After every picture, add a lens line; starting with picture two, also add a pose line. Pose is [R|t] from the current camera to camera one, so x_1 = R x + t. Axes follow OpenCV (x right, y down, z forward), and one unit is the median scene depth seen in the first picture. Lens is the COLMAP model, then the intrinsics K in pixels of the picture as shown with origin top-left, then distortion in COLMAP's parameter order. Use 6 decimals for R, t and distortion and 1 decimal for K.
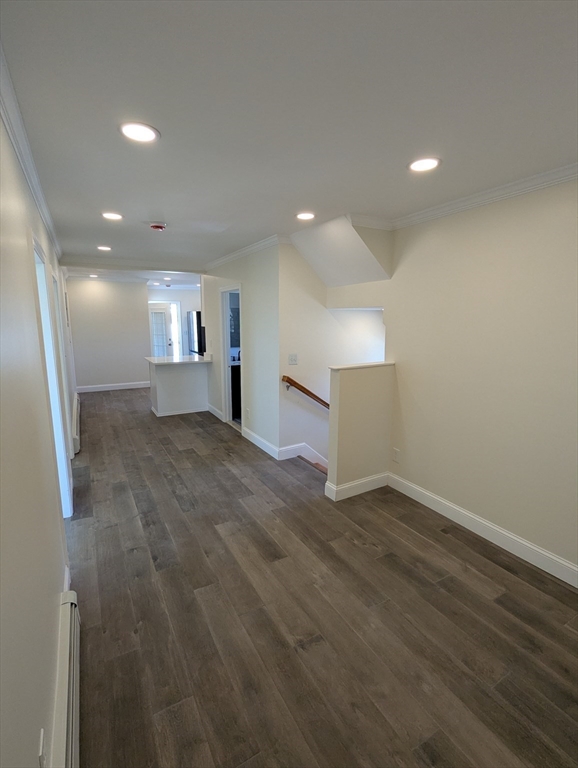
lens RADIAL K [[364.6, 0, 283.7], [0, 364.6, 381.2], [0, 0, 1]] dist [-0.001897, -0.001318]
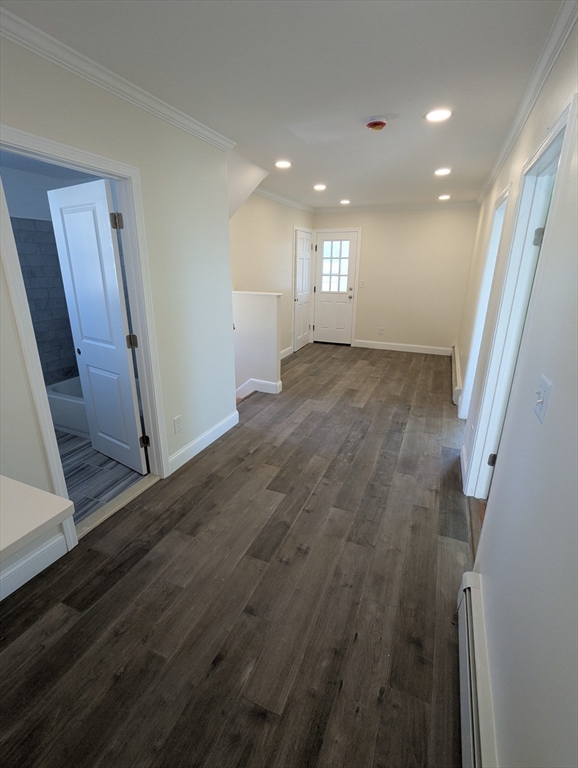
lens RADIAL K [[364.6, 0, 282.5], [0, 364.6, 383.6], [0, 0, 1]] dist [-0.001897, -0.001318]
pose [[-0.609764, -0.251667, 0.751566, -0.991954], [0.128624, 0.904258, 0.407153, -0.293895], [-0.782076, 0.344937, -0.519014, 1.850074]]
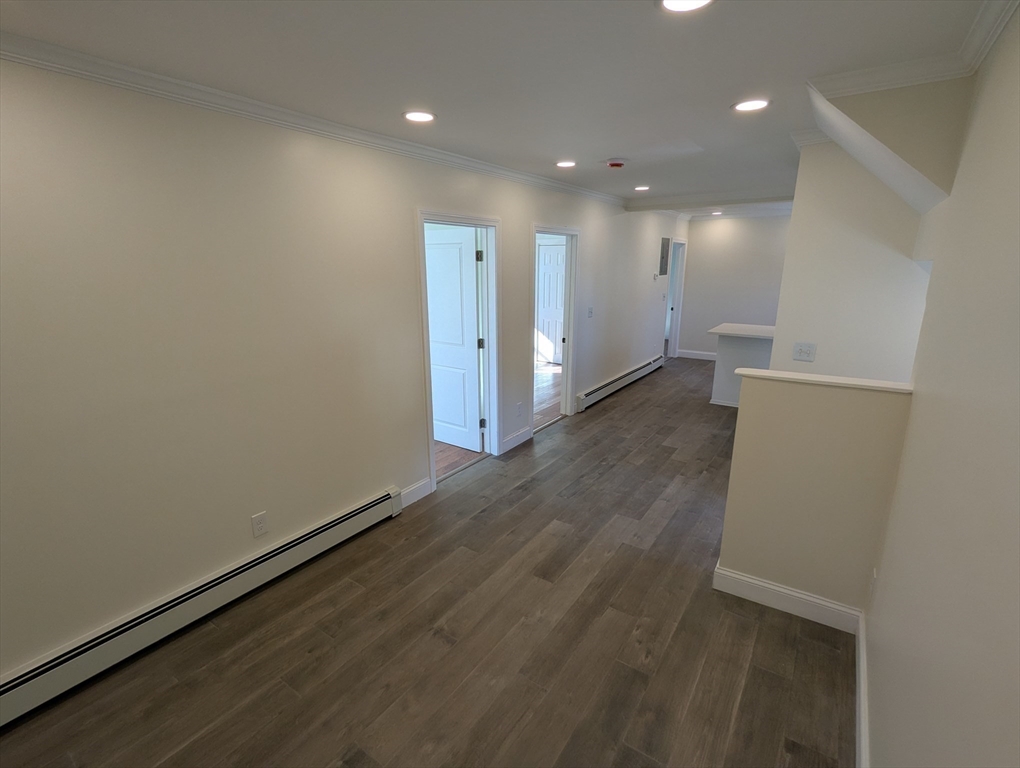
lens RADIAL K [[484.2, 0, 503.9], [0, 484.2, 387.7], [0, 0, 1]] dist [-0.001897, -0.001318]
pose [[0.440959, 0.222821, -0.869429, 0.660468], [-0.146834, 0.973552, 0.175035, -0.092390], [0.885435, 0.050478, 0.462014, 0.319991]]
